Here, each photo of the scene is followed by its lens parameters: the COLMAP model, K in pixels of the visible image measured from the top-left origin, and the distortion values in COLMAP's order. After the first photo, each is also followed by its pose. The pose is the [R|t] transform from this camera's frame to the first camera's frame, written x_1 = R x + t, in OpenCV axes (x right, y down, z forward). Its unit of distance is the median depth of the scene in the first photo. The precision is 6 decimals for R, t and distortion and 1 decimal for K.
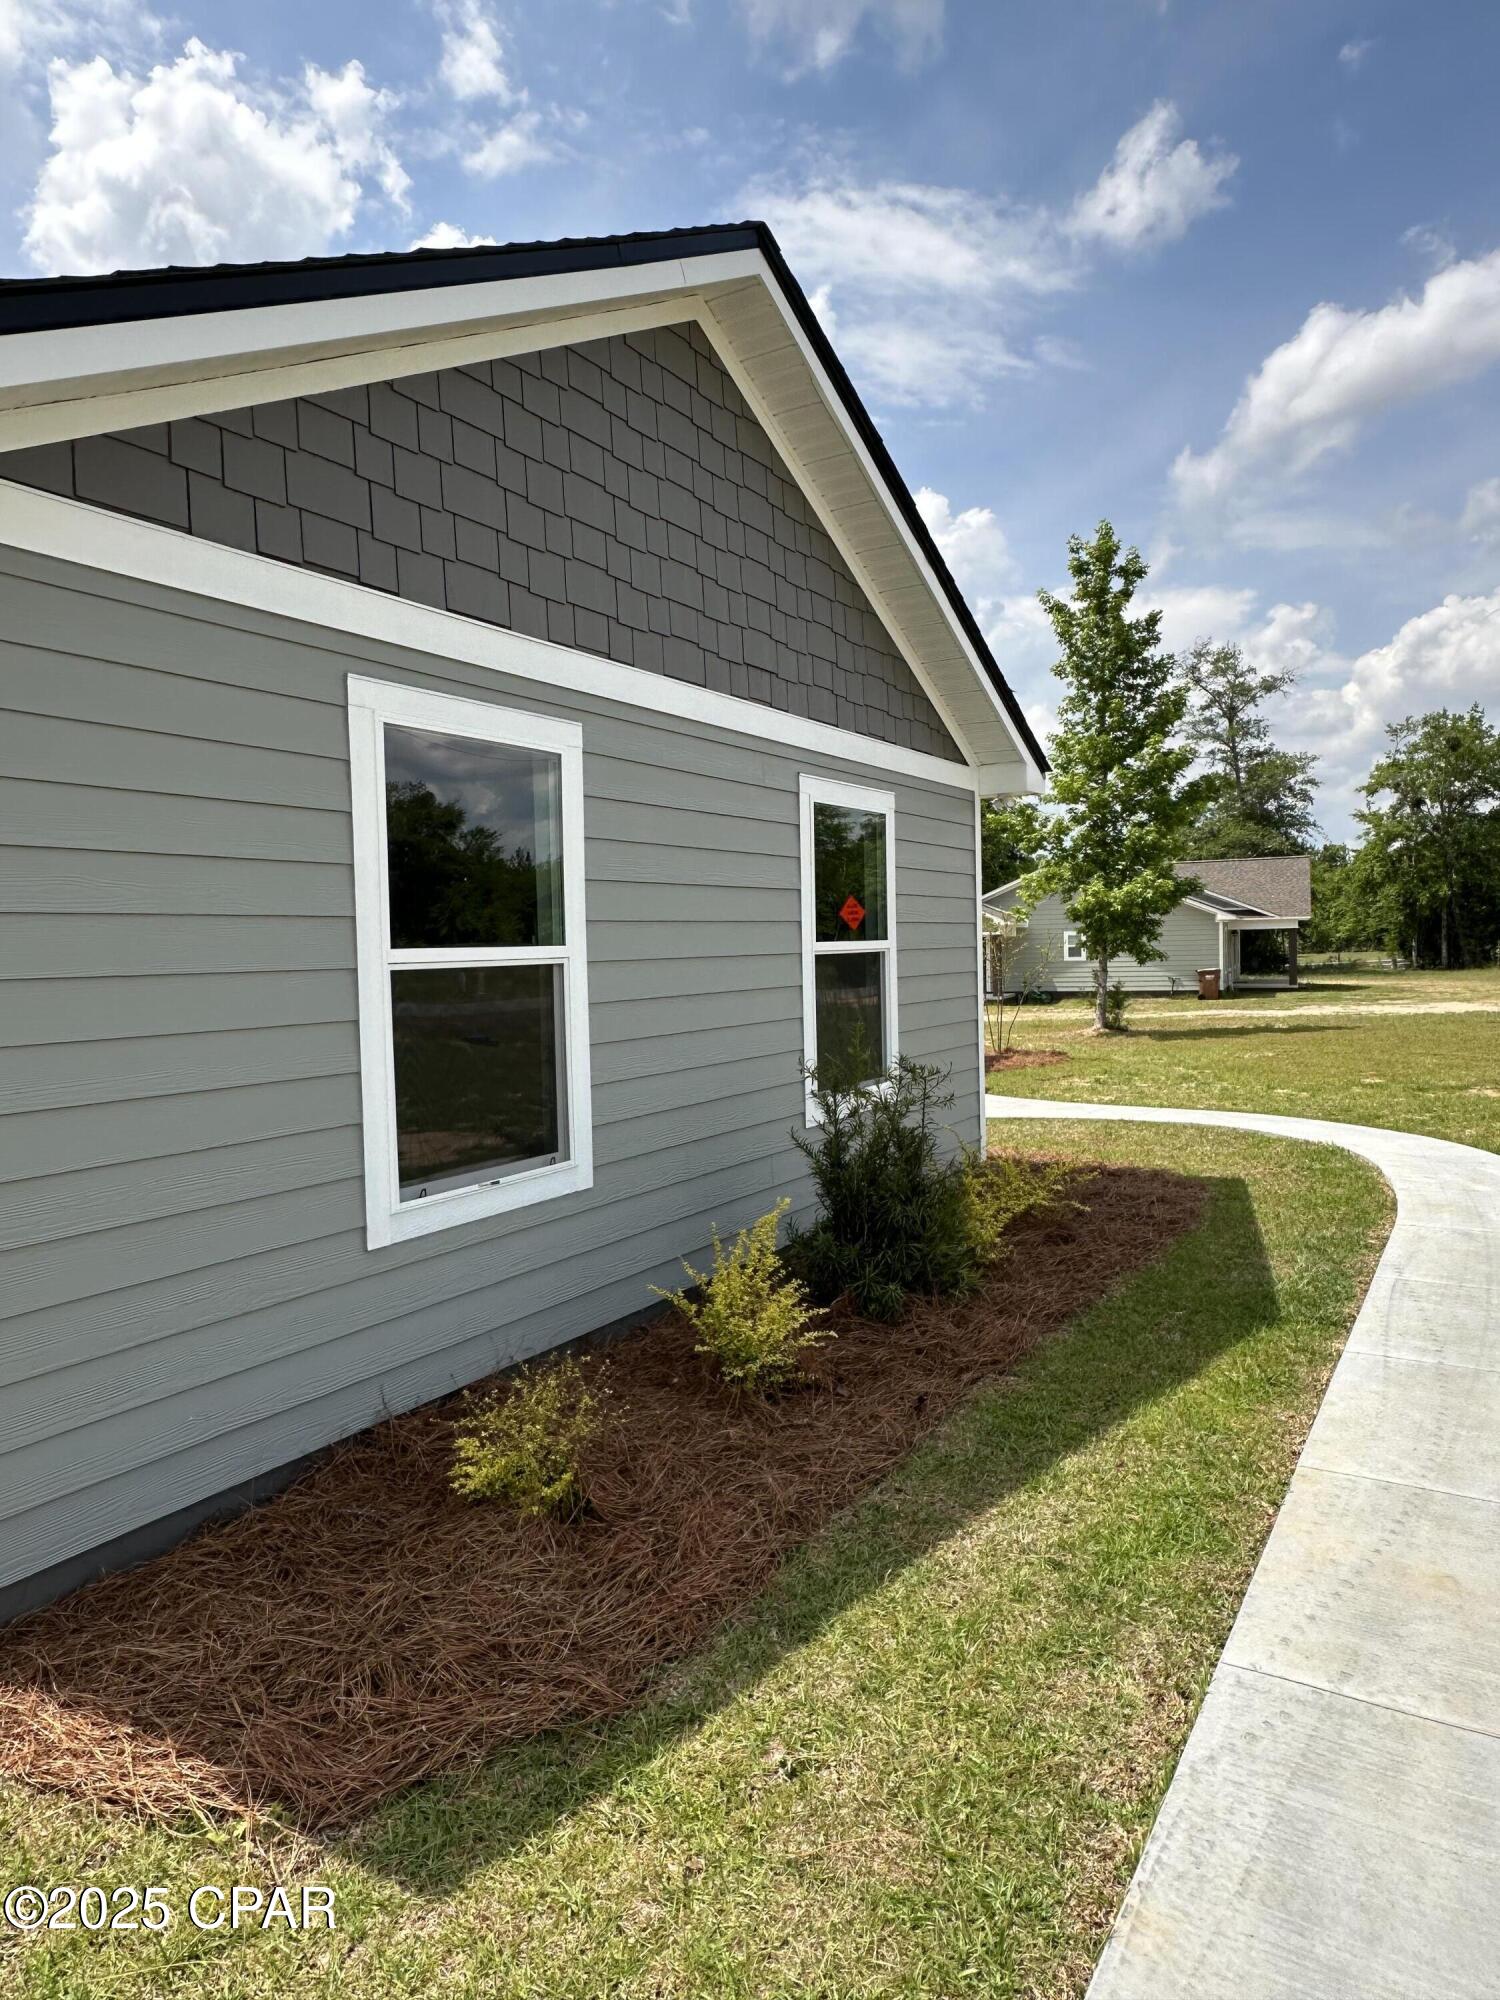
lens RADIAL K [[1285.1, 0, 750.0], [0, 1285.1, 1000.0], [0, 0, 1]] dist [0.000198, -0.000721]
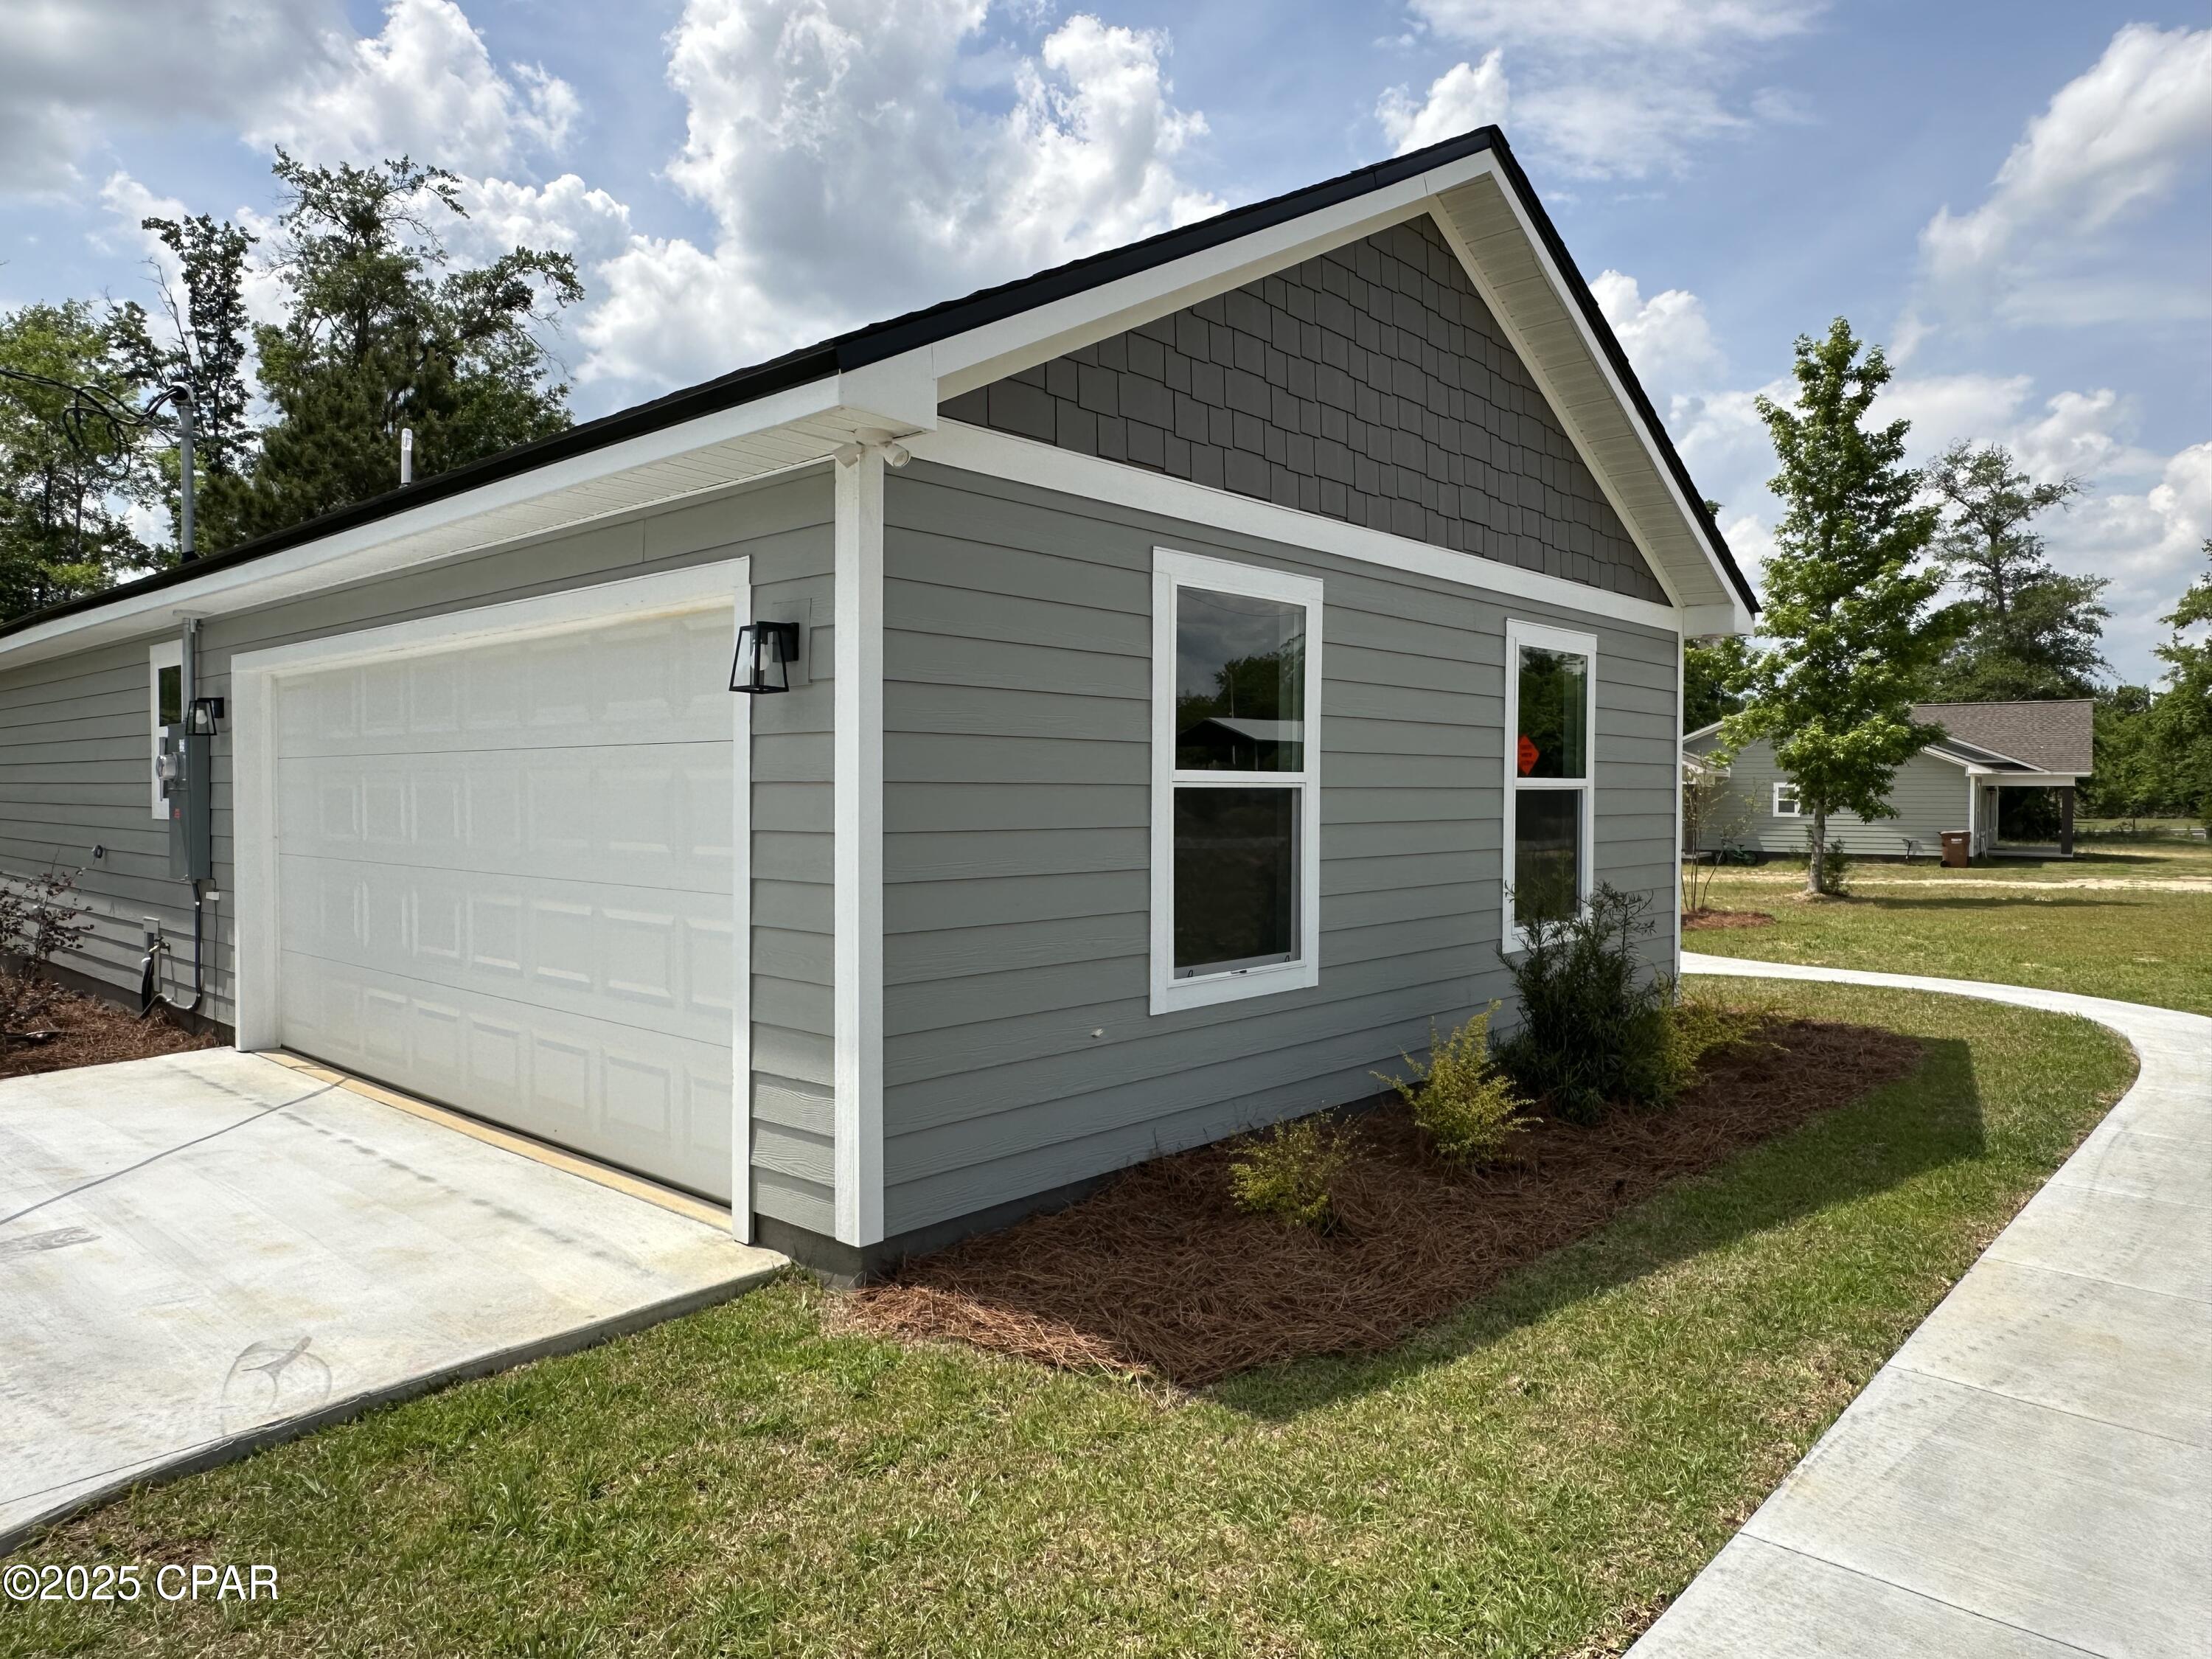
lens RADIAL K [[1421.3, 0, 1109.9], [0, 1421.3, 823.4], [0, 0, 1]] dist [0.000198, -0.000721]
pose [[0.980152, 0.030926, -0.195819, -0.045924], [-0.034310, 0.999314, -0.013915, 0.019585], [0.195255, 0.020357, 0.980541, -0.203493]]
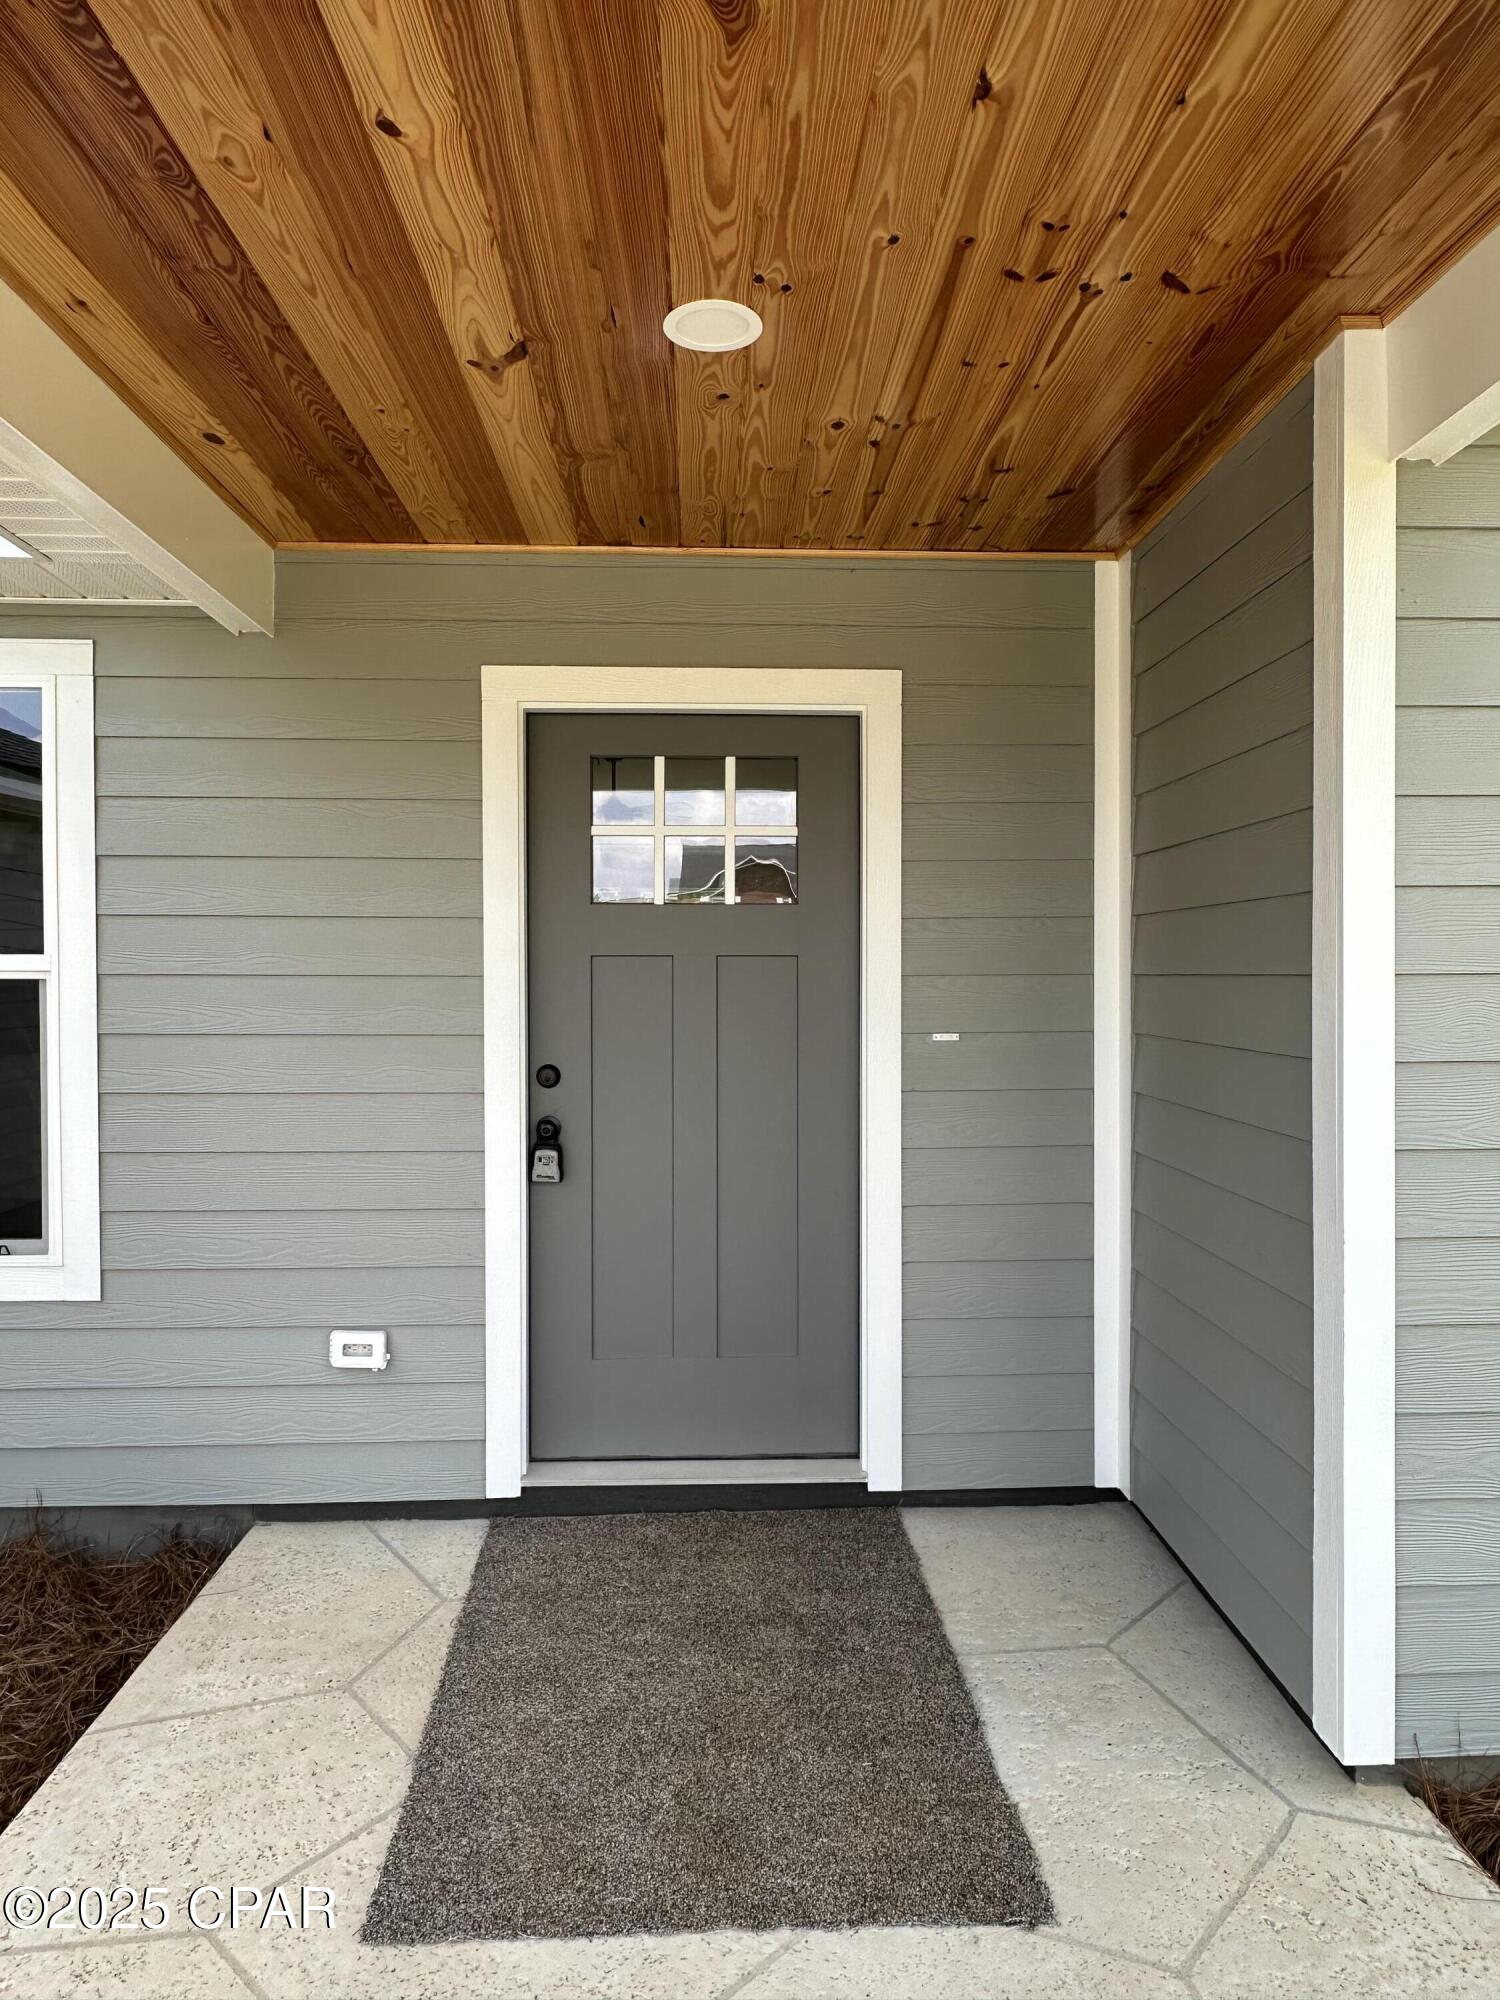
lens RADIAL K [[1285.1, 0, 750.0], [0, 1285.1, 1000.0], [0, 0, 1]] dist [0.000198, -0.000721]
pose [[0.548372, 0.023013, -0.835917, 0.487423], [-0.043109, 0.999070, -0.000776, -0.023375], [0.835122, 0.036461, 0.548855, 0.680912]]
